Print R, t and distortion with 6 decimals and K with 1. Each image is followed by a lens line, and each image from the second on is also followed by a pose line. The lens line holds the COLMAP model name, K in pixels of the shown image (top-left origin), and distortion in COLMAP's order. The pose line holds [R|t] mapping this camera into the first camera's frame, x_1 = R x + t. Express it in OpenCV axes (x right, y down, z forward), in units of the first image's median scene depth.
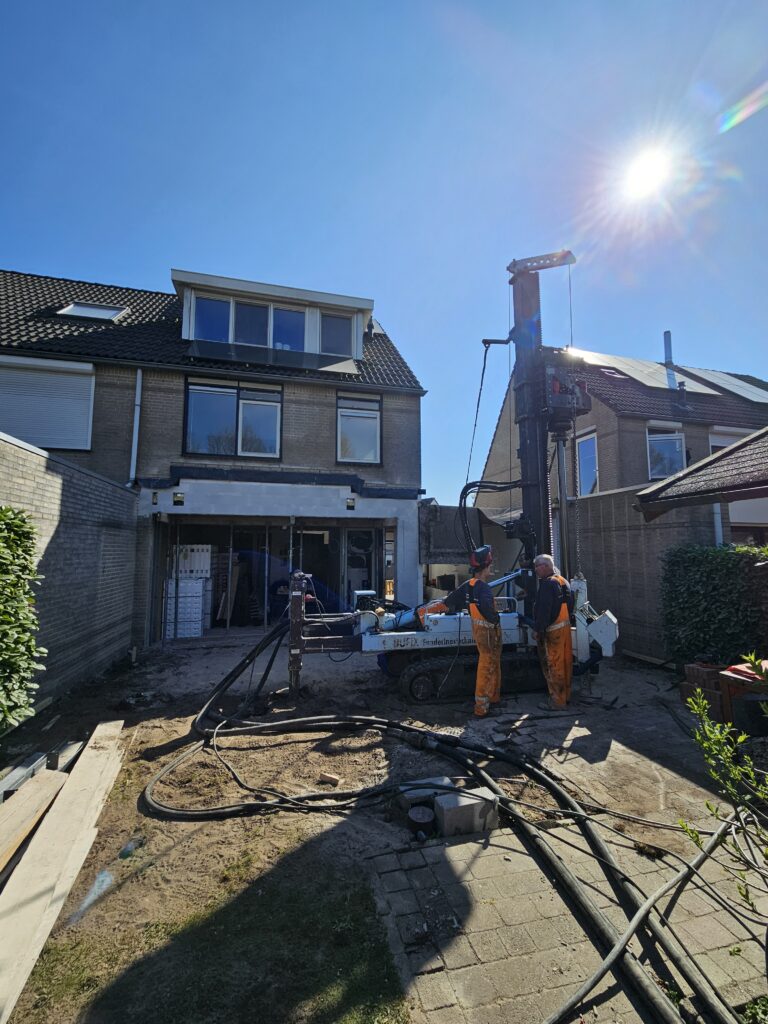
lens RADIAL K [[421.3, 0, 384.0], [0, 421.3, 512.0], [0, 0, 1]] dist [-0.001896, 0.001321]
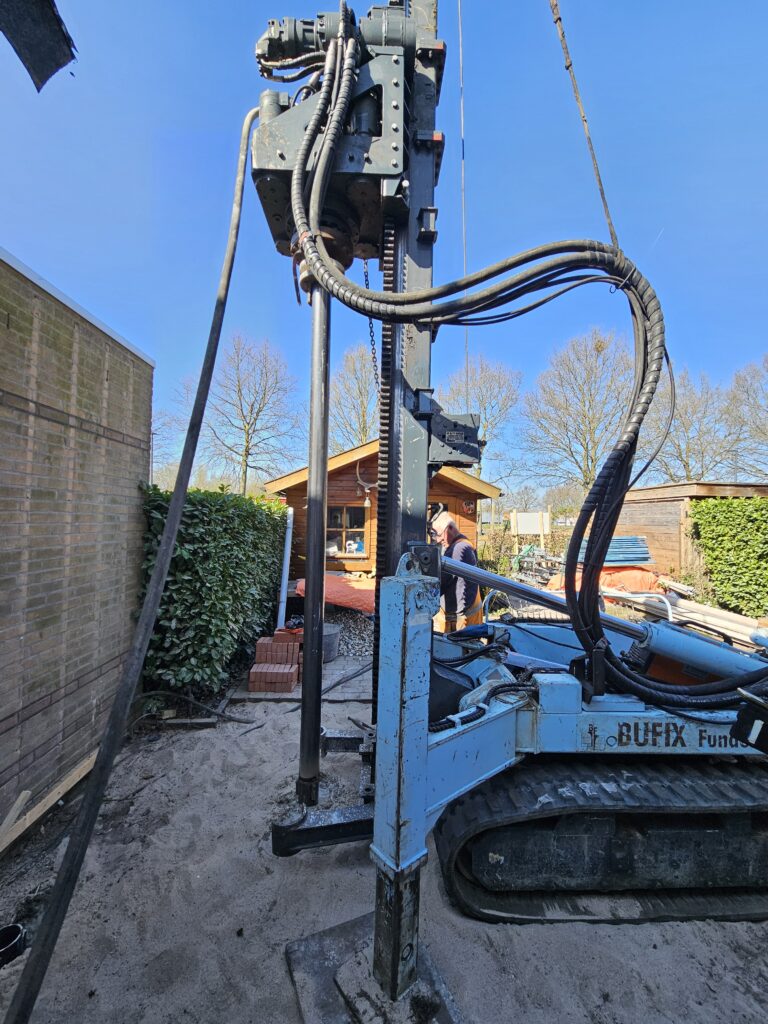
lens RADIAL K [[421.3, 0, 384.0], [0, 421.3, 512.0], [0, 0, 1]] dist [-0.001896, 0.001321]
pose [[-0.975732, -0.018409, 0.218195, 0.277021], [-0.043251, 0.993031, -0.109632, 0.139876], [-0.214656, -0.116408, -0.969728, 1.279535]]
